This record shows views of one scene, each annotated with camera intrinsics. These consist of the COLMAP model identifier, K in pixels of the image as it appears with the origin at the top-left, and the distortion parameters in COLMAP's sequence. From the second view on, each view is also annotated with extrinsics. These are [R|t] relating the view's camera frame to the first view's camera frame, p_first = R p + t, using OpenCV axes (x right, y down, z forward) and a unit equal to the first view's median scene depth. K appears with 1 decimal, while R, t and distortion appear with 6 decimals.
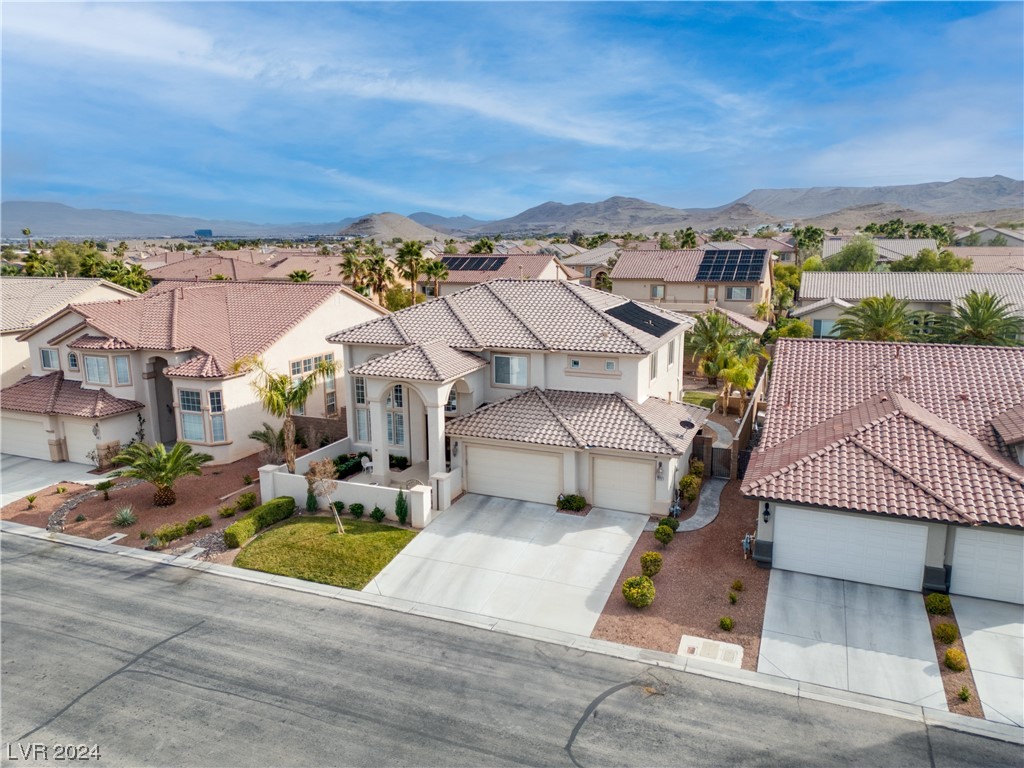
lens RADIAL K [[710.5, 0, 512.0], [0, 710.5, 384.0], [0, 0, 1]] dist [0.083429, -0.077027]
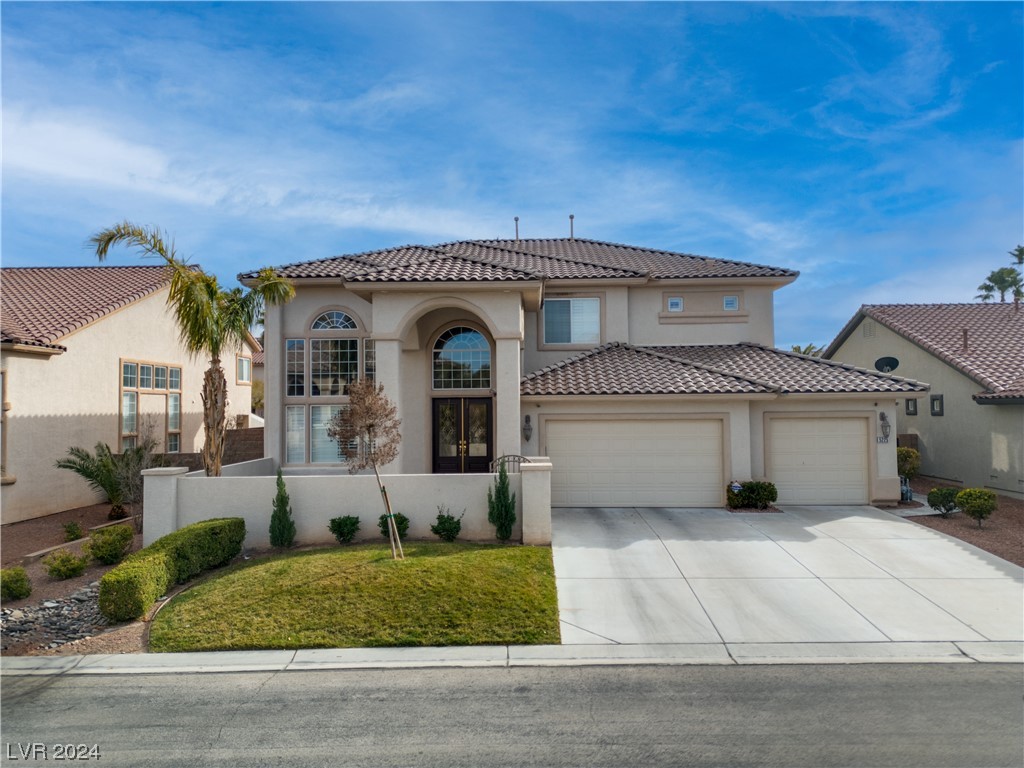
lens RADIAL K [[710.5, 0, 512.0], [0, 710.5, 384.0], [0, 0, 1]] dist [0.083429, -0.077027]
pose [[0.931791, 0.009359, 0.362875, -0.348223], [0.076861, 0.971914, -0.222430, 0.214085], [-0.354765, 0.235149, 0.904901, 0.560833]]
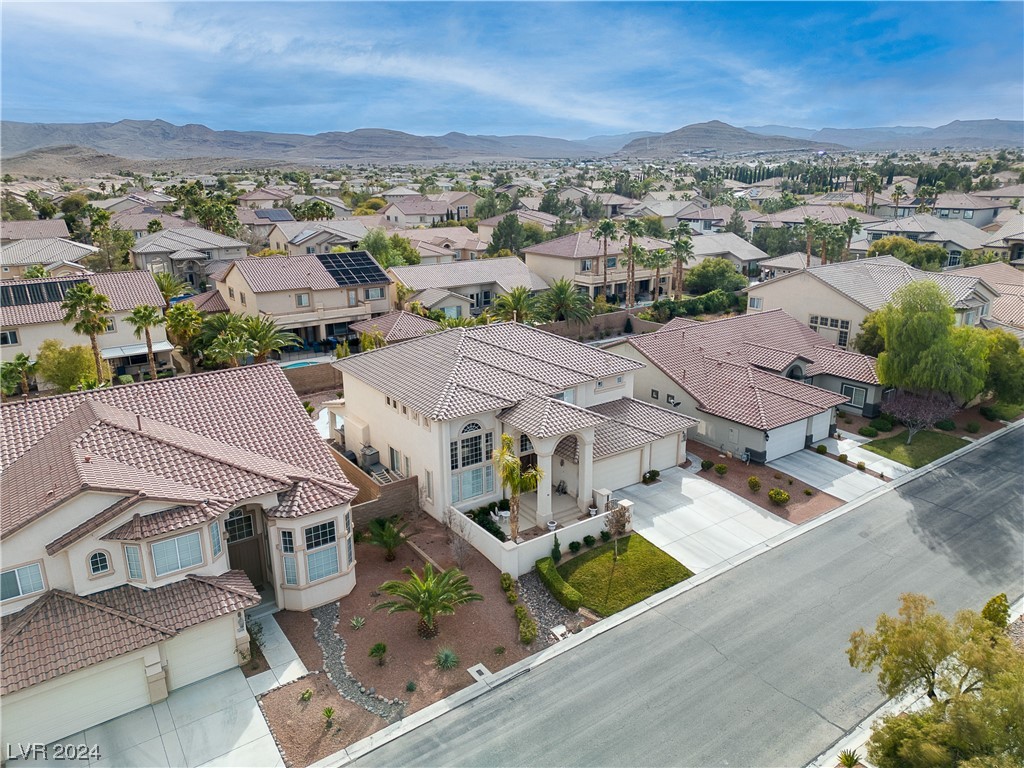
lens RADIAL K [[710.5, 0, 512.0], [0, 710.5, 384.0], [0, 0, 1]] dist [0.083429, -0.077027]
pose [[0.529719, -0.241760, 0.812988, -1.344717], [0.178248, 0.968842, 0.171965, -0.355049], [-0.829232, 0.053820, 0.556307, 0.444704]]
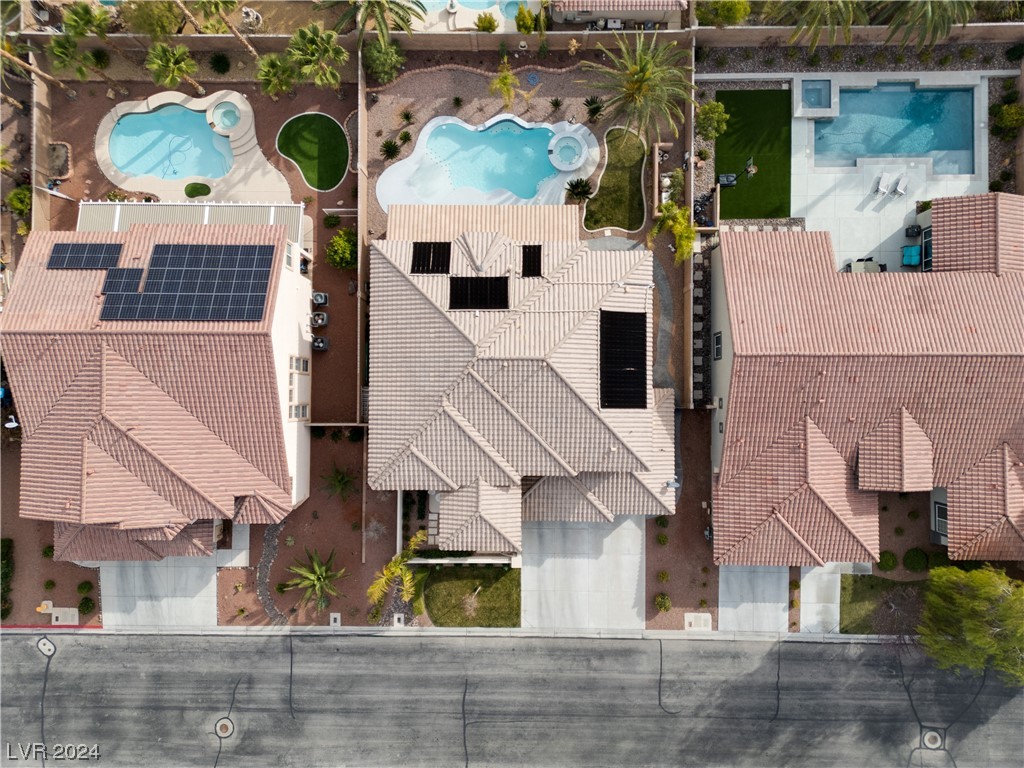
lens RADIAL K [[710.5, 0, 512.0], [0, 710.5, 384.0], [0, 0, 1]] dist [0.083429, -0.077027]
pose [[0.922720, -0.385296, 0.011617, -0.003440], [0.080499, 0.222078, 0.971700, -1.575270], [-0.376972, -0.895672, 0.235931, 1.039565]]
